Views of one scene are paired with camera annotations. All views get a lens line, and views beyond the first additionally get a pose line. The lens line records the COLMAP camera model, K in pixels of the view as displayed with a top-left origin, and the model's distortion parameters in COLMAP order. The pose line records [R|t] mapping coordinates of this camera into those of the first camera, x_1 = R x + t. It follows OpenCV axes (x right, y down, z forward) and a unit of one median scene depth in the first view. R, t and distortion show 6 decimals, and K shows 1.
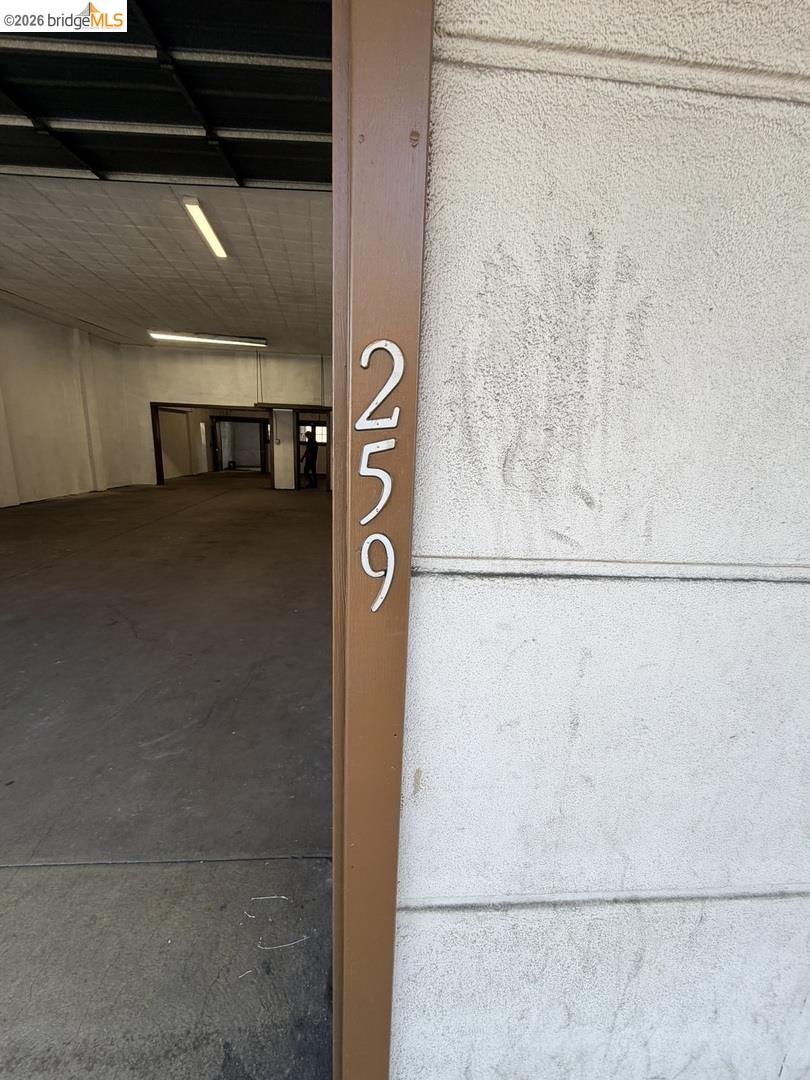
lens RADIAL K [[432.3, 0, 403.0], [0, 432.3, 543.8], [0, 0, 1]] dist [-0.000012, 0.000139]
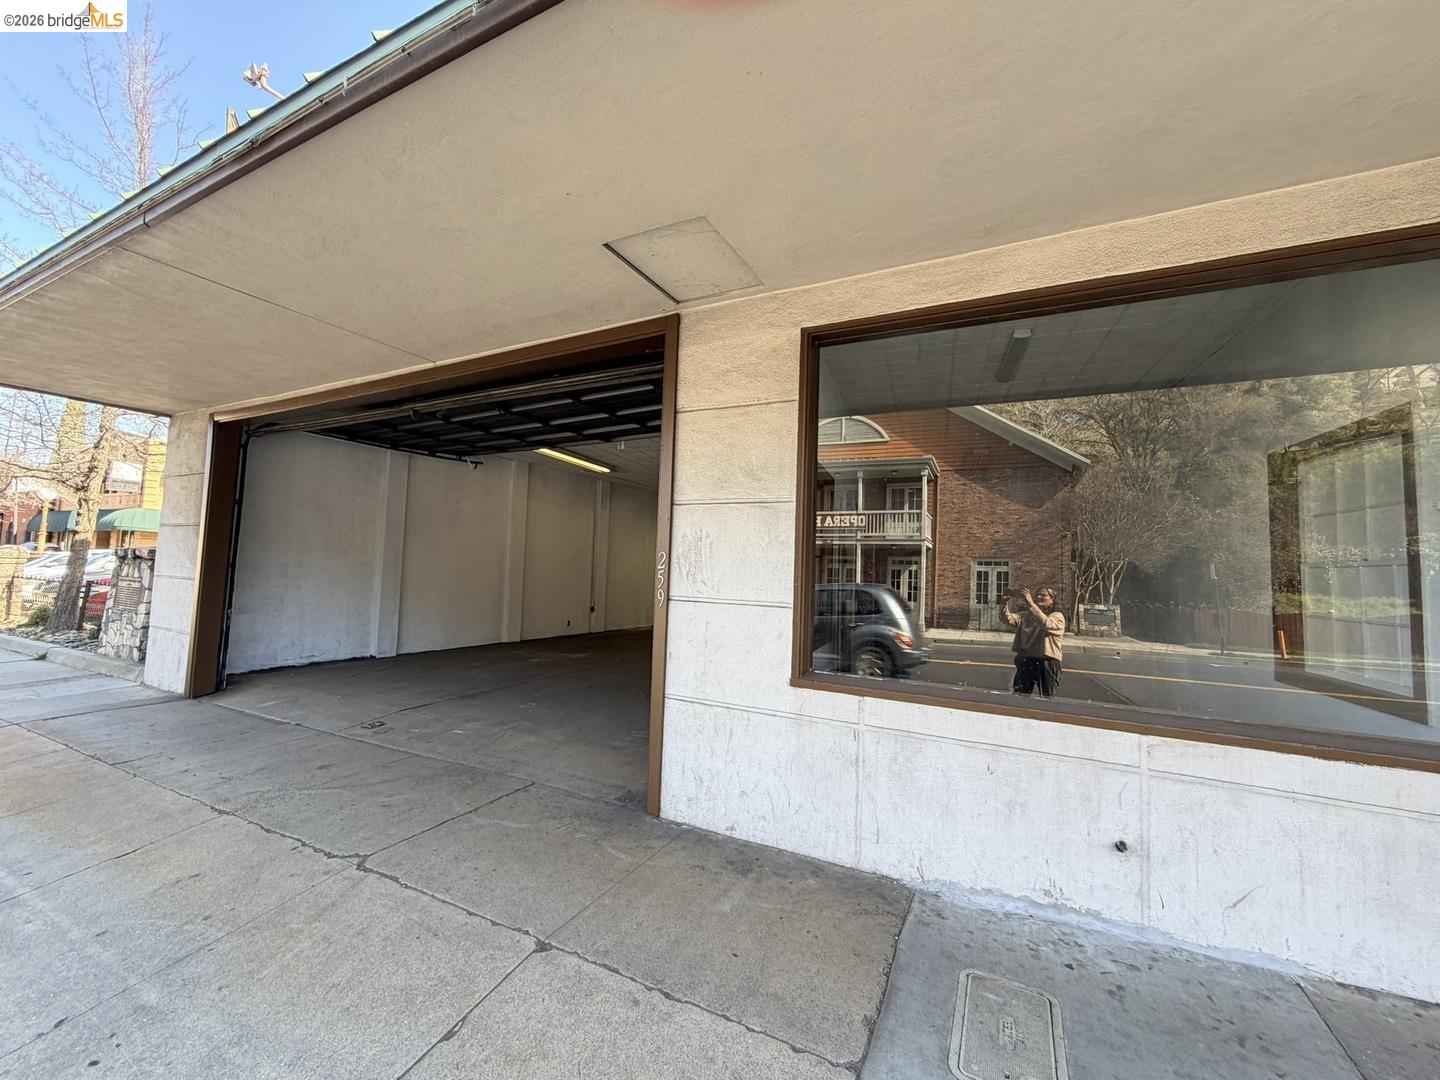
lens RADIAL K [[576.4, 0, 721.7], [0, 576.4, 538.8], [0, 0, 1]] dist [-0.000012, 0.000139]
pose [[0.865563, -0.038748, -0.499299, 3.606892], [-0.114014, 0.955574, -0.271807, 1.059277], [0.487649, 0.292193, 0.822692, -3.941320]]
